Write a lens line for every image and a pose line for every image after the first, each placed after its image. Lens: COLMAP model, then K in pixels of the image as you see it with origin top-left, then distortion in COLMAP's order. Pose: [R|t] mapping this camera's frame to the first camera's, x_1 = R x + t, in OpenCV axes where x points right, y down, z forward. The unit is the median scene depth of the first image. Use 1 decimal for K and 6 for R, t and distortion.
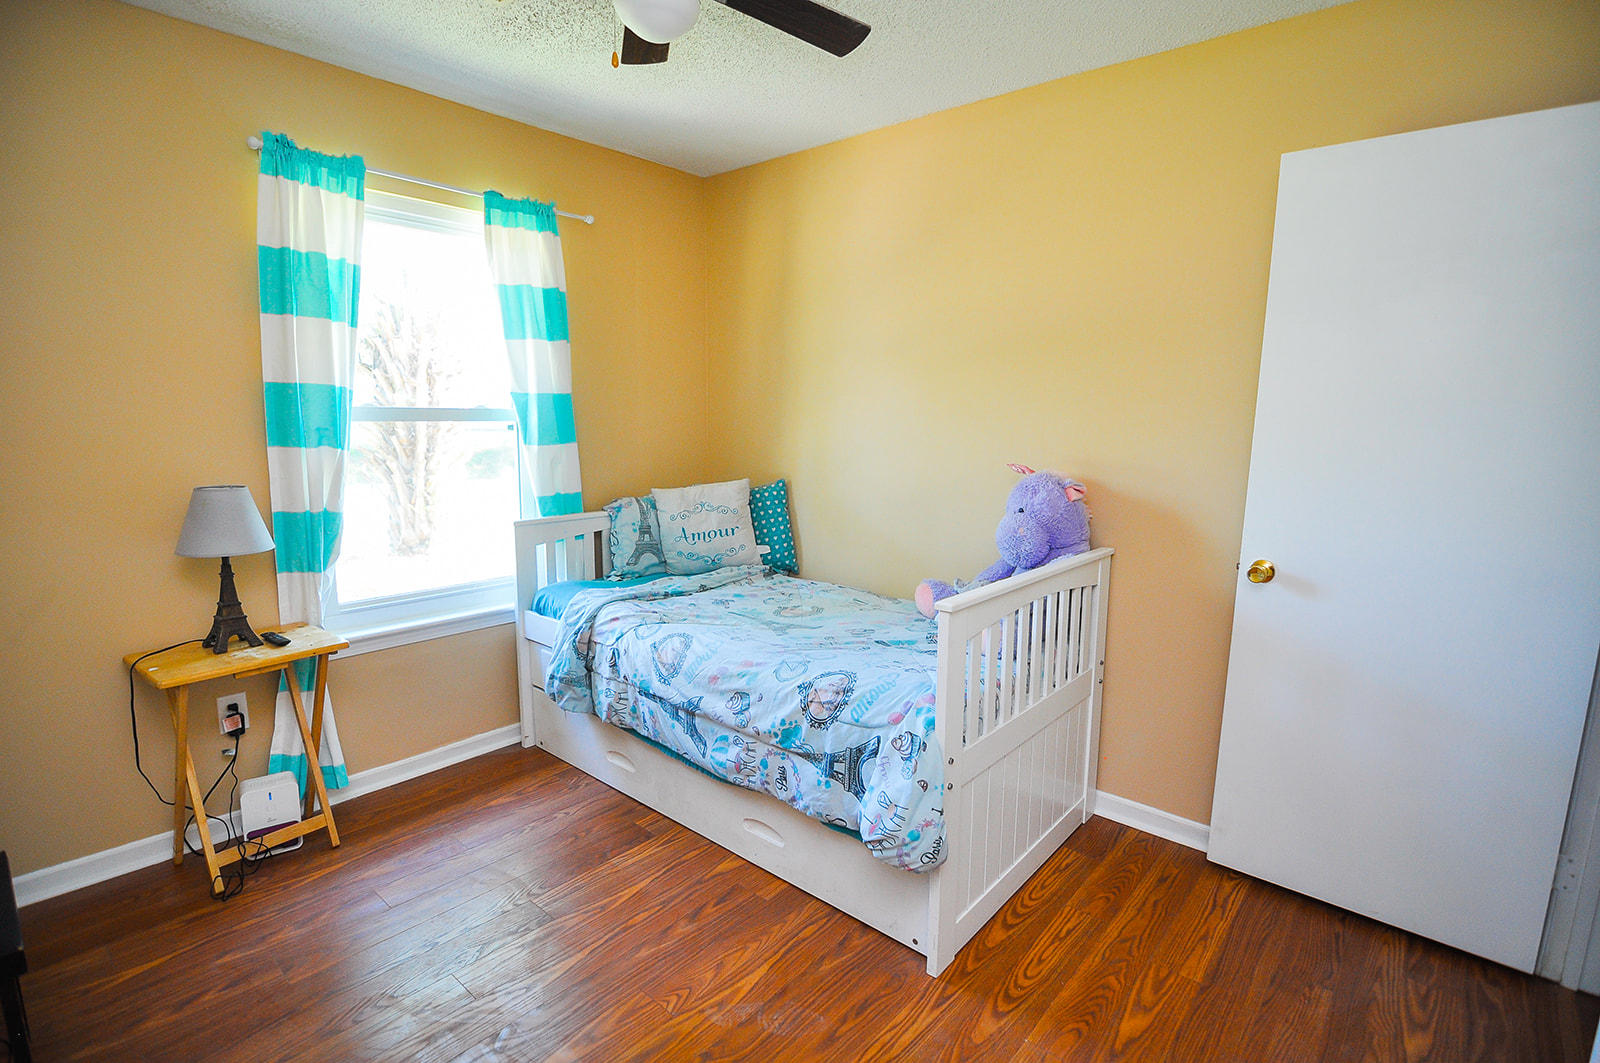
lens RADIAL K [[767.3, 0, 801.3], [0, 767.3, 524.1], [0, 0, 1]] dist [-0.007271, -0.007848]
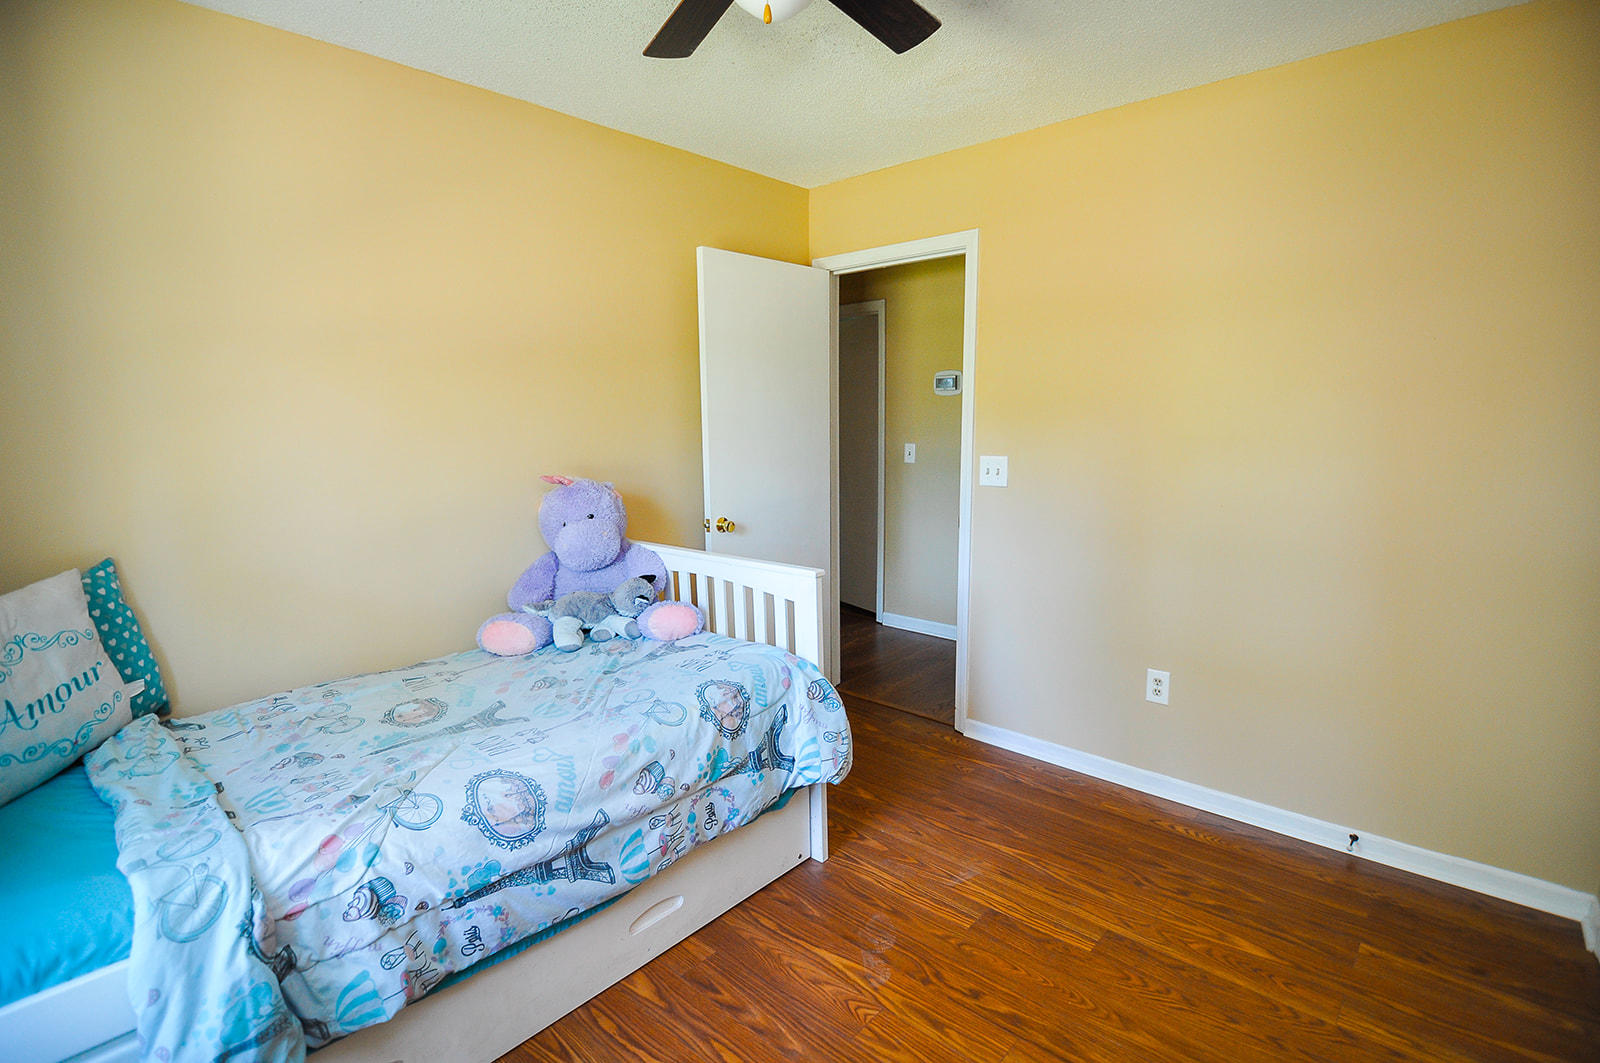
lens RADIAL K [[767.3, 0, 805.3], [0, 767.3, 529.4], [0, 0, 1]] dist [-0.007271, -0.007848]
pose [[0.019588, -0.161463, 0.986684, -0.755943], [0.156395, 0.975220, 0.156482, -0.119505], [-0.987500, 0.151248, 0.044355, 0.665178]]
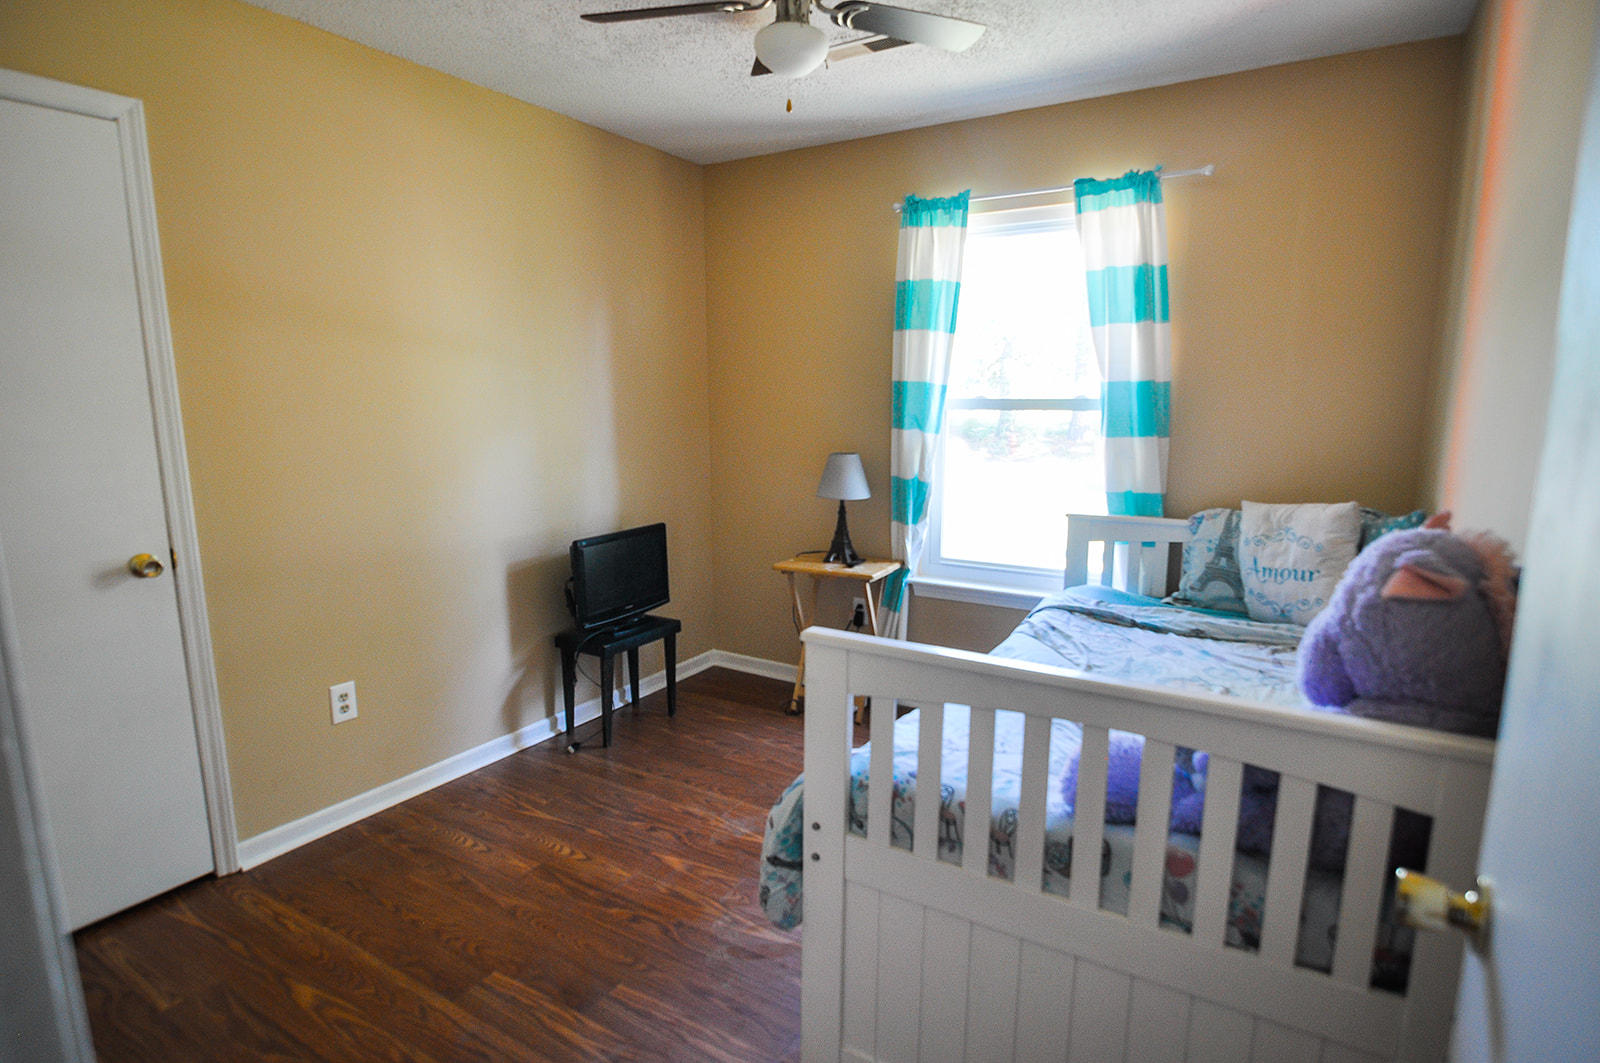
lens RADIAL K [[831.5, 0, 801.5], [0, 831.5, 521.5], [0, 0, 1]] dist [-0.007936, -0.000655]
pose [[0.166080, 0.134385, -0.976913, 0.731545], [-0.138998, 0.983970, 0.111725, -0.076635], [0.976267, 0.117234, 0.182097, 0.566445]]
